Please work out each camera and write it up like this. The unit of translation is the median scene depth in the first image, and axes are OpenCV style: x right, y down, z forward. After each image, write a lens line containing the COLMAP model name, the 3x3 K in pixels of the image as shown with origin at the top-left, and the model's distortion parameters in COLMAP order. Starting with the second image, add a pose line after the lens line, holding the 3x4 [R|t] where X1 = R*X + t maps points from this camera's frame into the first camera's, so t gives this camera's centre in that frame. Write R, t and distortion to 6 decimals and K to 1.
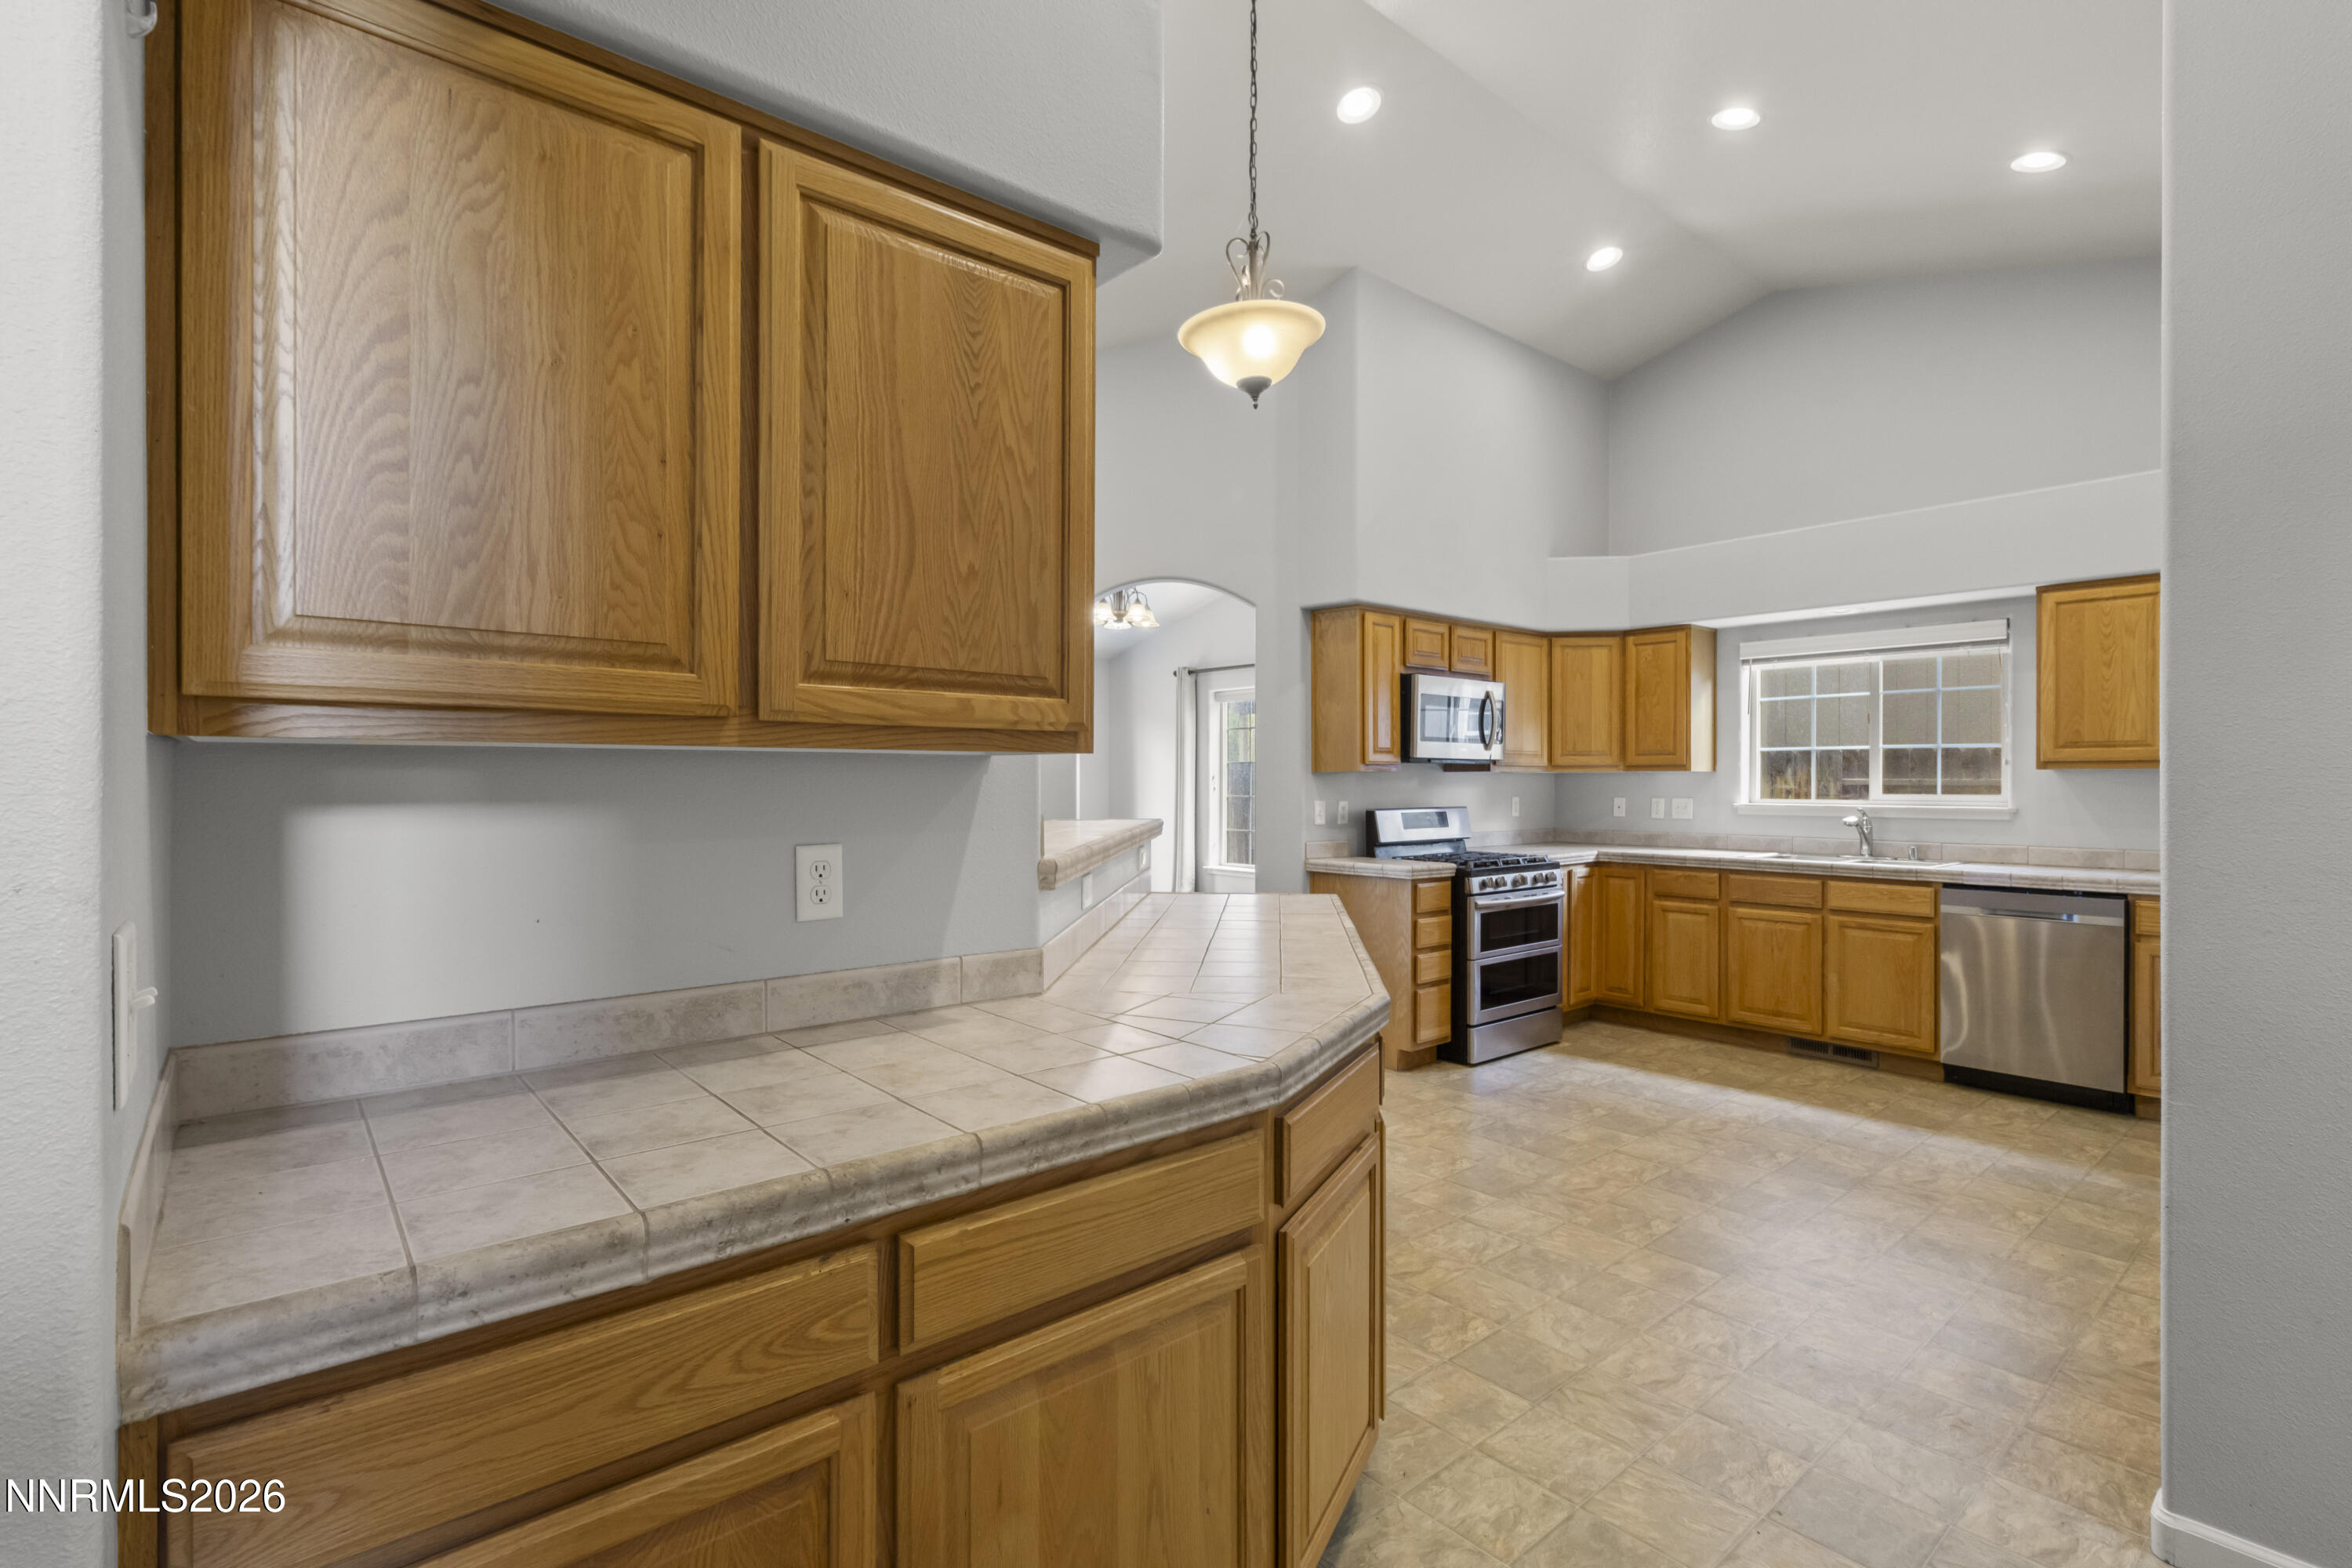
lens RADIAL K [[1093.6, 0, 1189.0], [0, 1093.6, 777.1], [0, 0, 1]] dist [0.007558, -0.000092]
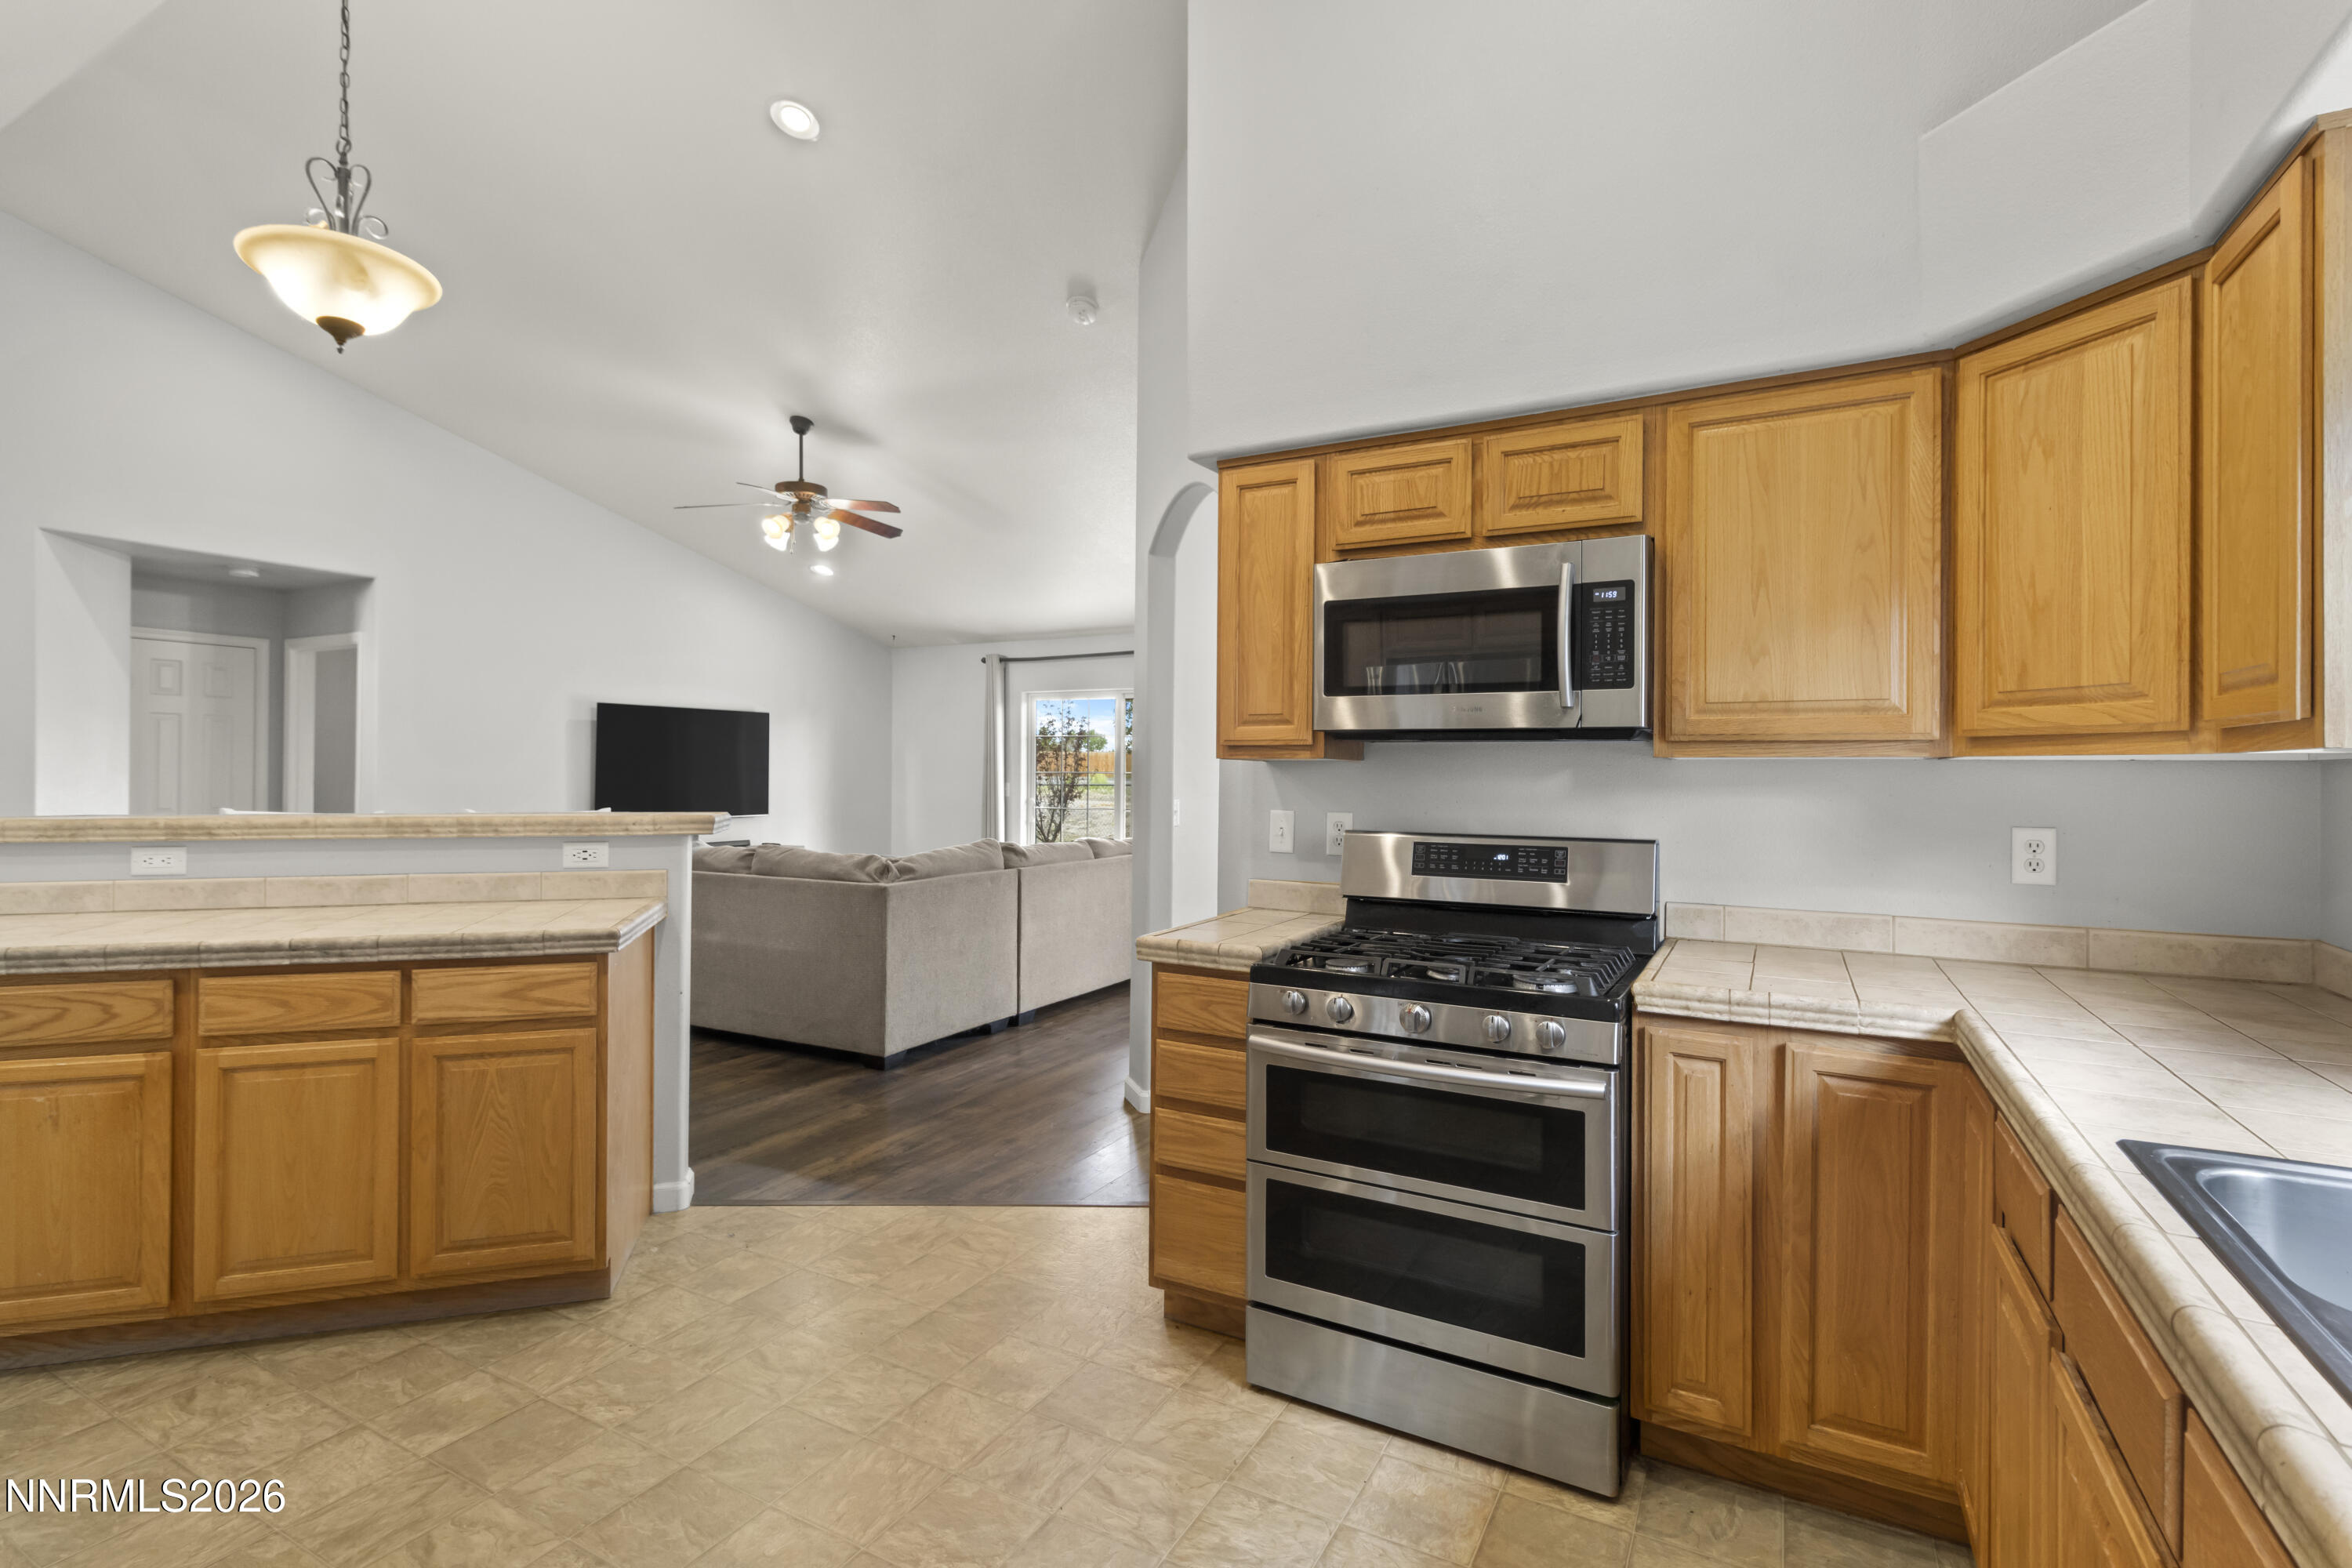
lens RADIAL K [[1093.6, 0, 1178.0], [0, 1093.6, 756.1], [0, 0, 1]] dist [0.007558, -0.000092]
pose [[0.349234, -0.010781, -0.936974, 0.666388], [-0.005959, 0.999888, -0.013726, 0.001398], [0.937017, 0.010377, 0.349131, 0.777546]]
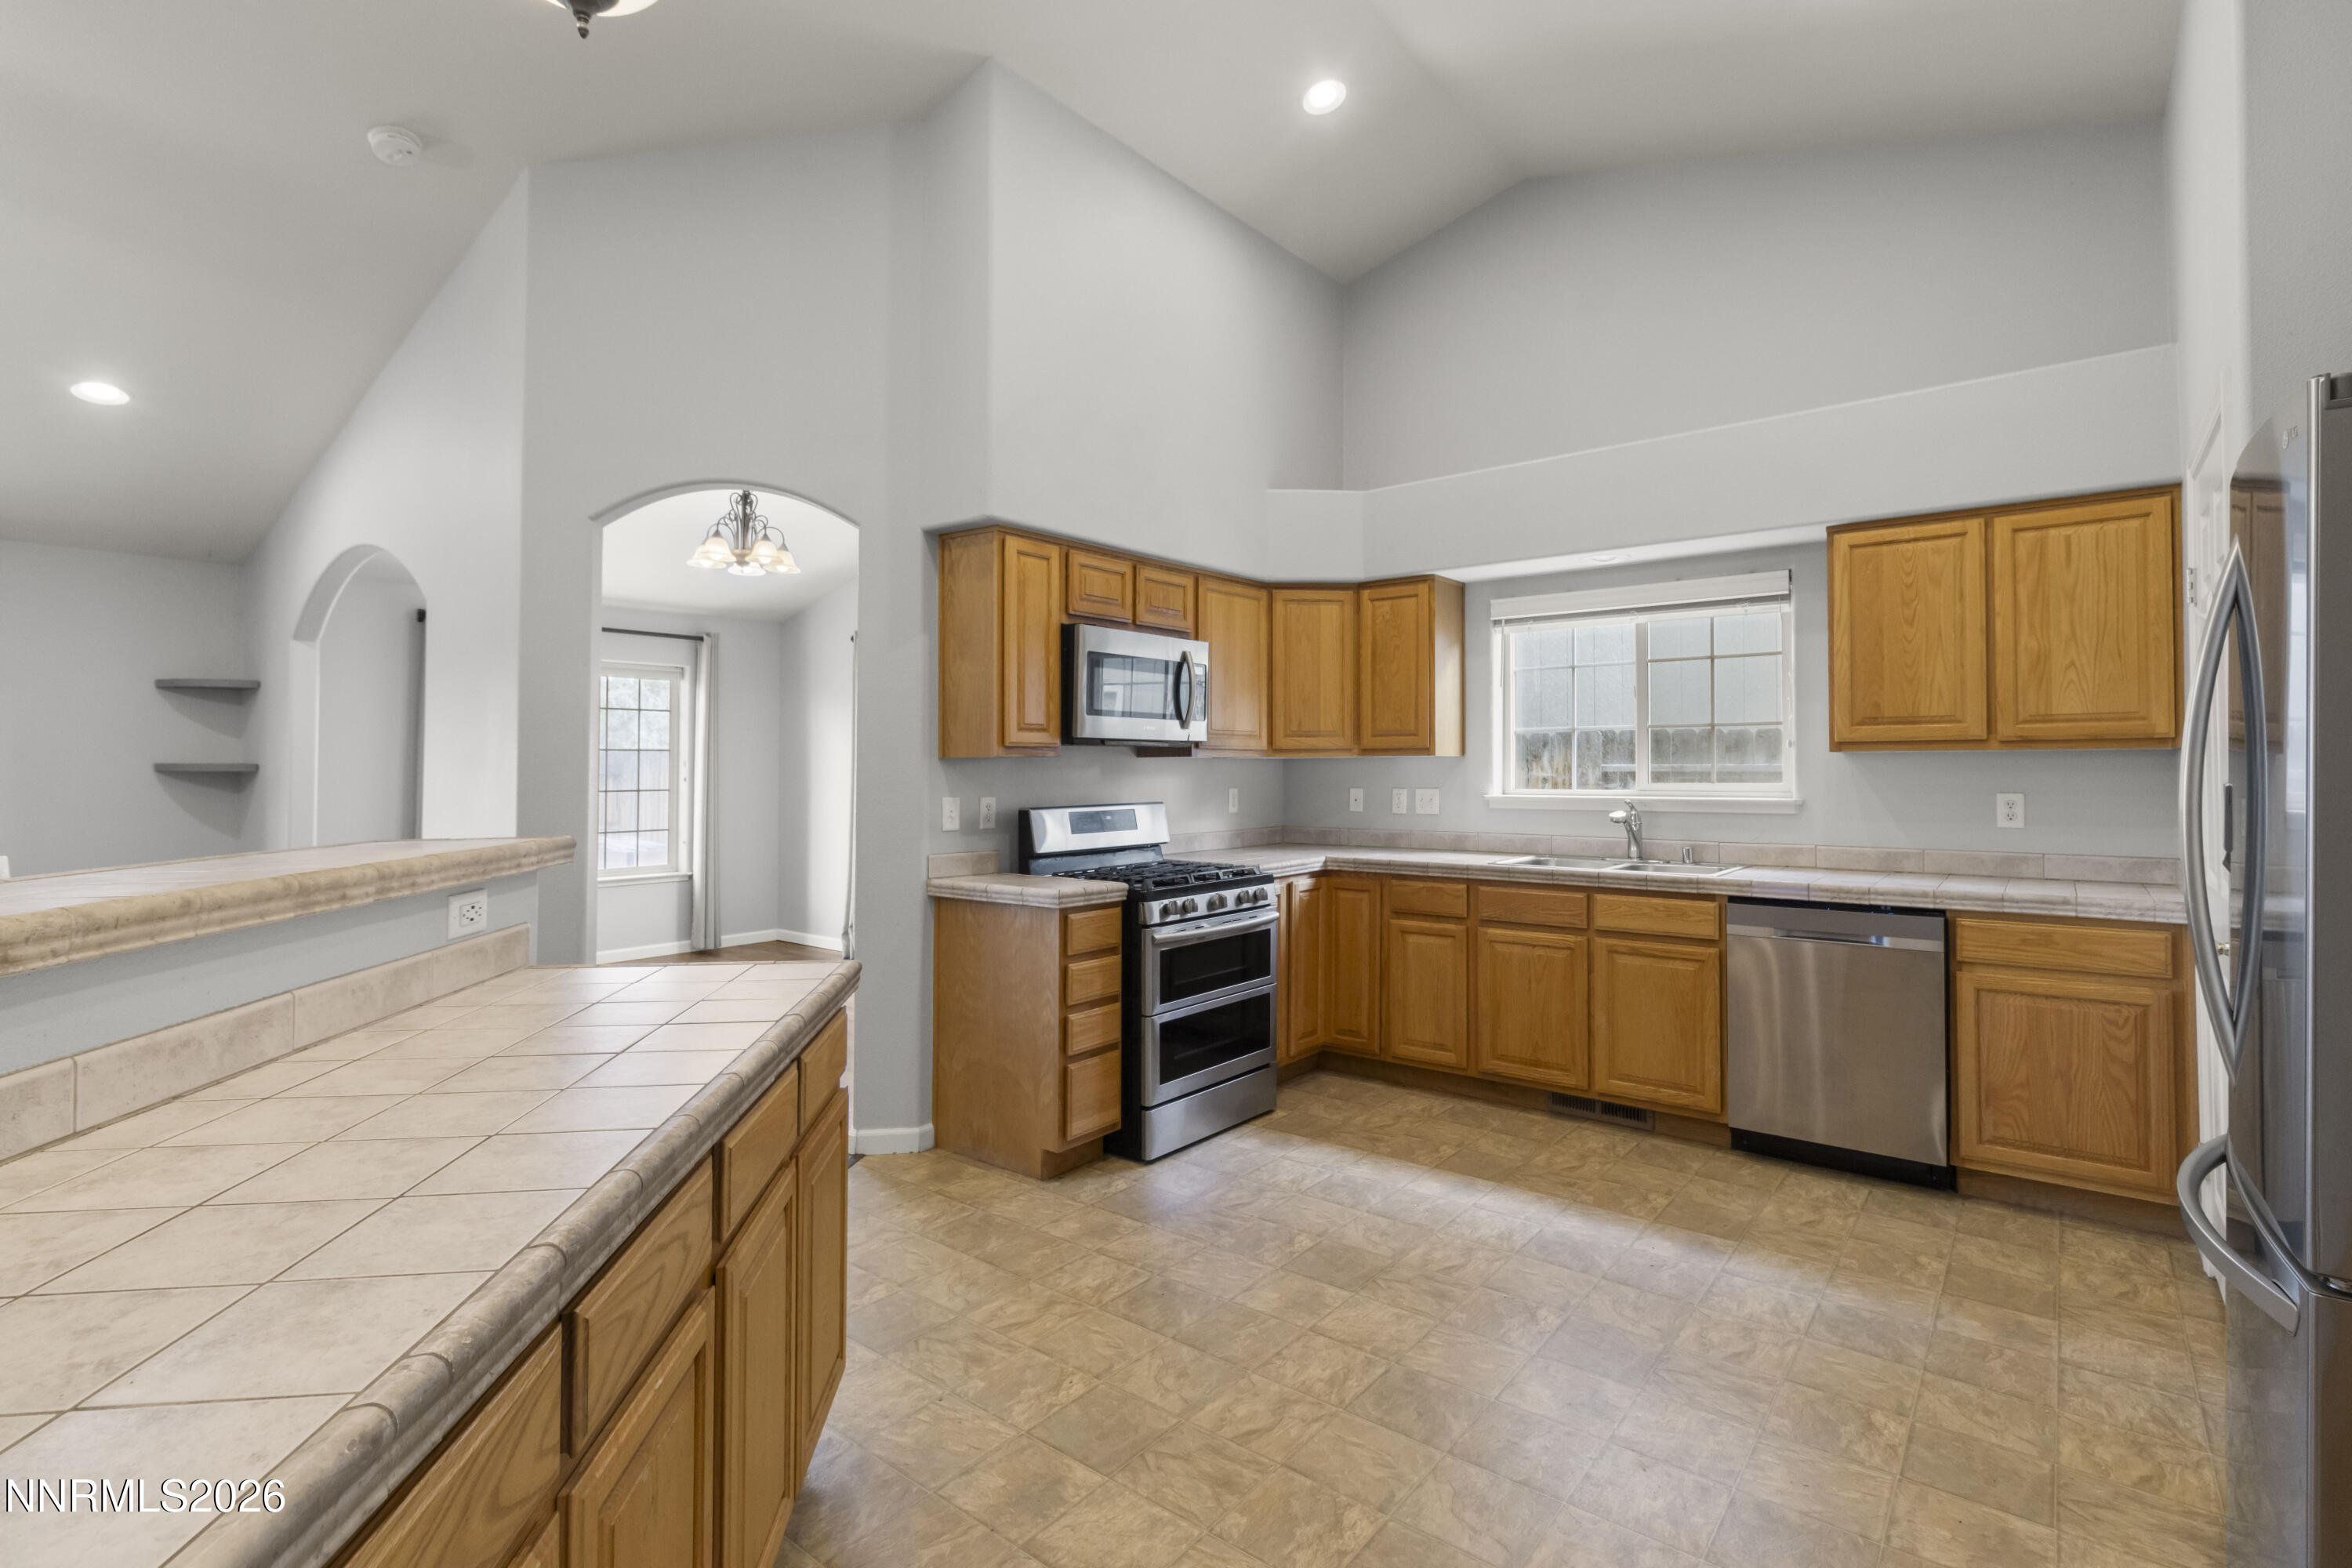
lens RADIAL K [[1093.6, 0, 1188.7], [0, 1093.6, 754.0], [0, 0, 1]] dist [0.007558, -0.000092]
pose [[0.982215, -0.001190, 0.187754, 0.143476], [0.003285, 0.999936, -0.010849, 0.001487], [-0.187729, 0.011273, 0.982156, 0.270301]]
